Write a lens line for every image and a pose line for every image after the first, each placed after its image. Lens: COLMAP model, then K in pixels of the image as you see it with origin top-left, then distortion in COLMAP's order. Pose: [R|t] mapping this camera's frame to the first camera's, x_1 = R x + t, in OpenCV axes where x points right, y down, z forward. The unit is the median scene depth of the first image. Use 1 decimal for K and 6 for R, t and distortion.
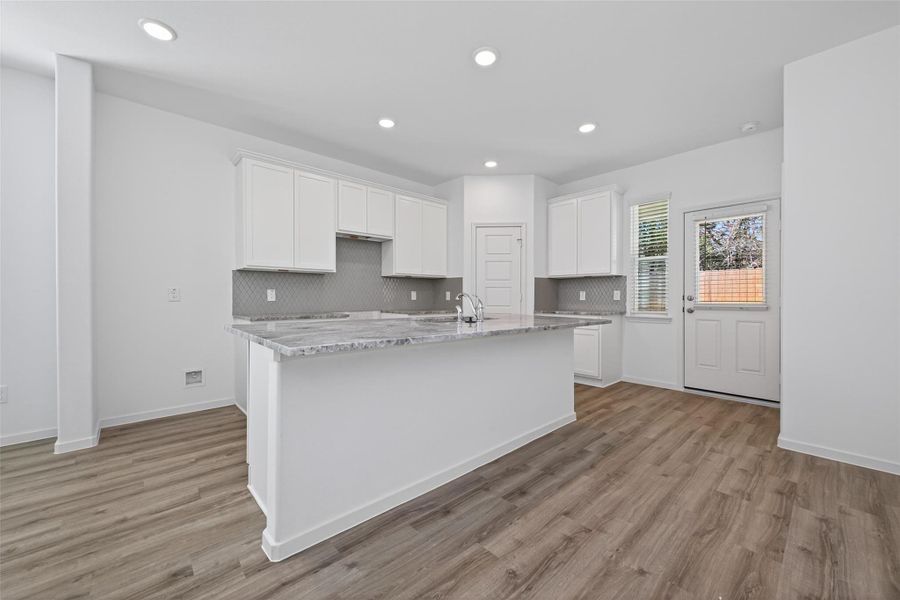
lens RADIAL K [[349.0, 0, 452.0], [0, 349.0, 300.7], [0, 0, 1]] dist [0.010723, -0.003366]
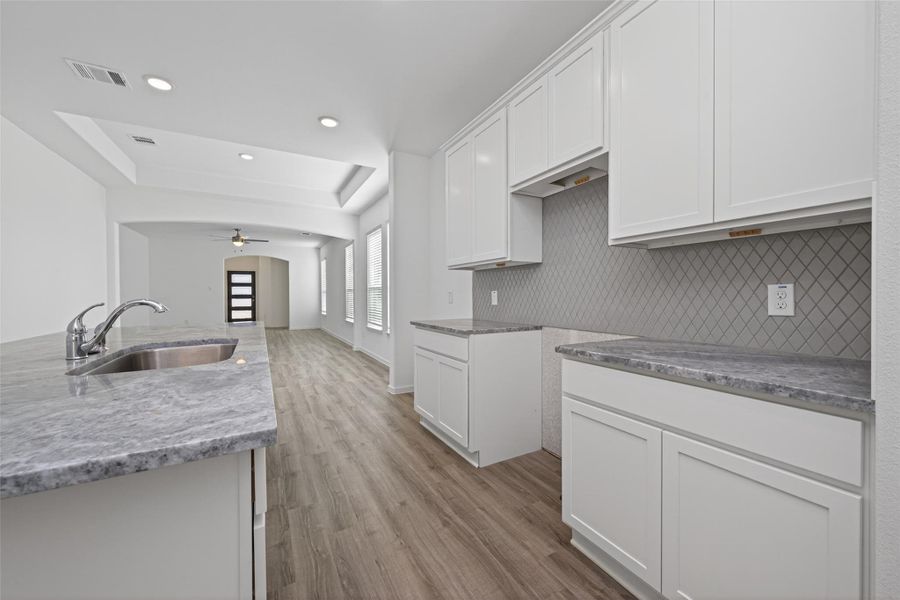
lens RADIAL K [[349.0, 0, 448.4], [0, 349.0, 297.7], [0, 0, 1]] dist [0.010723, -0.003366]
pose [[-0.249507, 0.005022, -0.968360, 0.372830], [-0.010255, 0.999917, 0.007828, -0.027634], [0.968319, 0.011884, -0.249435, 1.421197]]
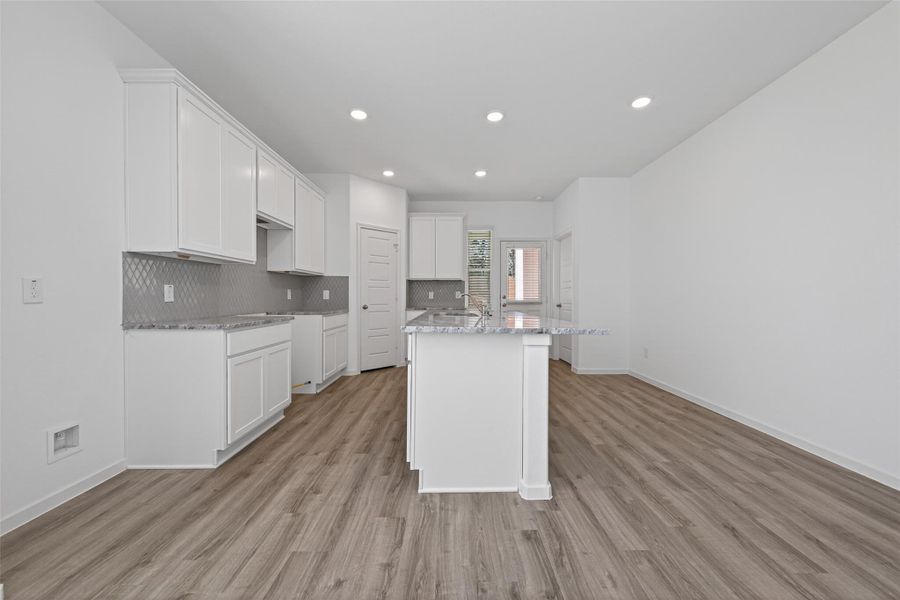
lens RADIAL K [[349.0, 0, 451.4], [0, 349.0, 300.0], [0, 0, 1]] dist [0.010723, -0.003366]
pose [[0.672848, -0.007150, 0.739747, -0.840948], [0.007787, 0.999966, 0.002582, -0.000065], [-0.739740, 0.004023, 0.672881, 0.193977]]
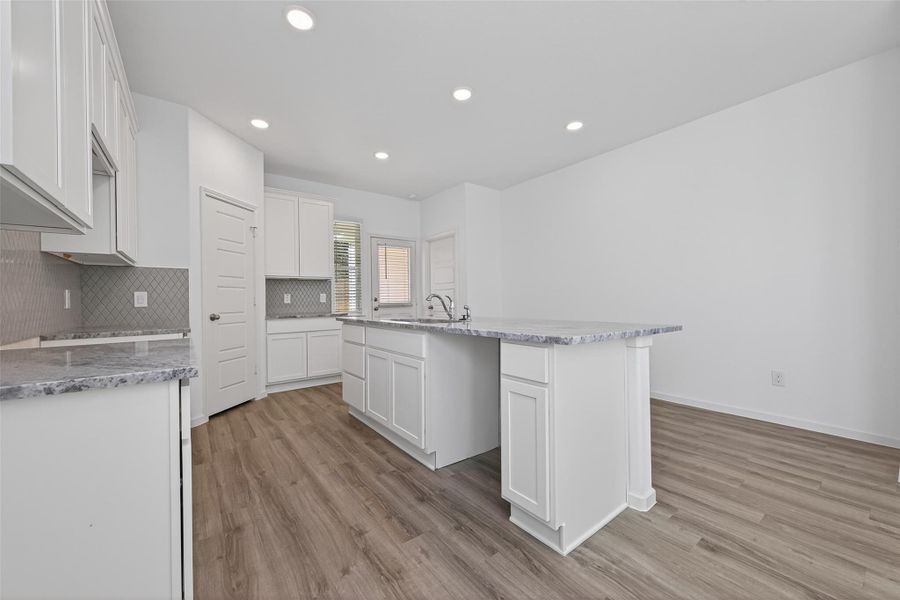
lens RADIAL K [[349.0, 0, 453.2], [0, 349.0, 298.5], [0, 0, 1]] dist [0.010723, -0.003366]
pose [[0.092411, -0.002082, 0.995719, -0.909102], [0.023191, 0.999731, -0.000062, -0.006718], [-0.995451, 0.023098, 0.092435, 0.786475]]
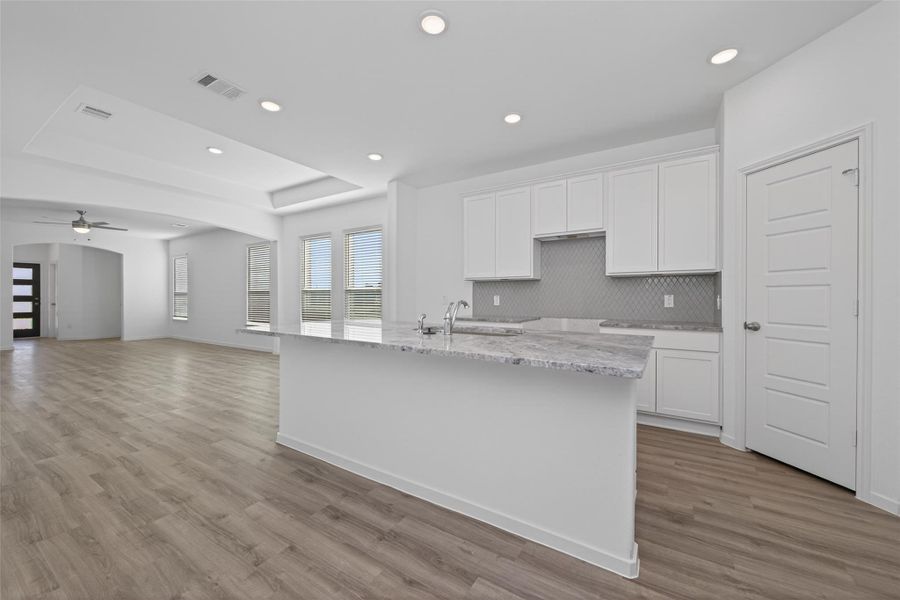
lens RADIAL K [[349.0, 0, 451.6], [0, 349.0, 299.4], [0, 0, 1]] dist [0.010723, -0.003366]
pose [[0.260194, 0.002674, -0.965553, 0.784614], [-0.012368, 0.999923, -0.000564, -0.021348], [0.965477, 0.012089, 0.260207, 0.696133]]
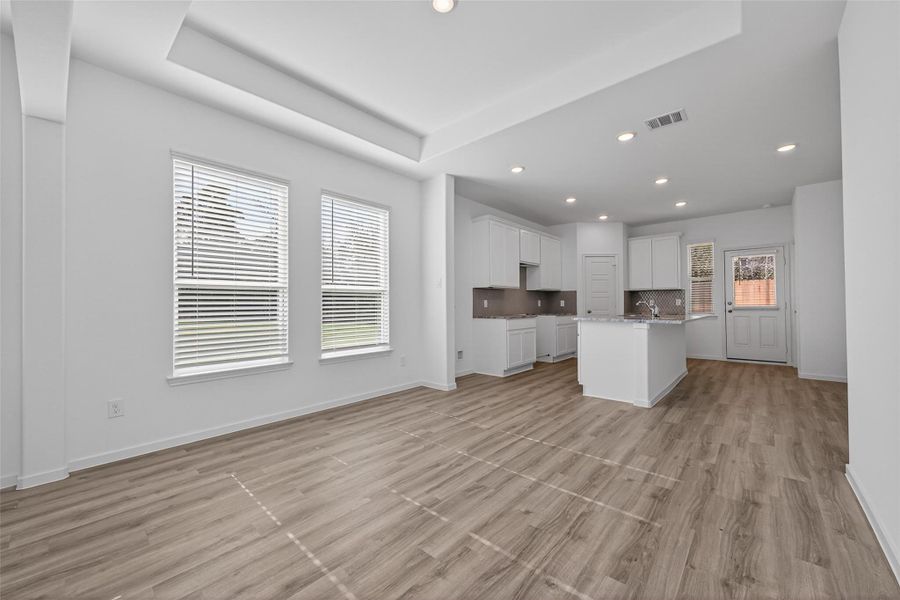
lens RADIAL K [[349.0, 0, 452.4], [0, 349.0, 299.4], [0, 0, 1]] dist [0.010723, -0.003366]
pose [[0.994723, -0.007861, 0.102291, -1.065300], [0.010804, 0.999543, -0.028248, 0.009425], [-0.102022, 0.029204, 0.994353, -0.682217]]
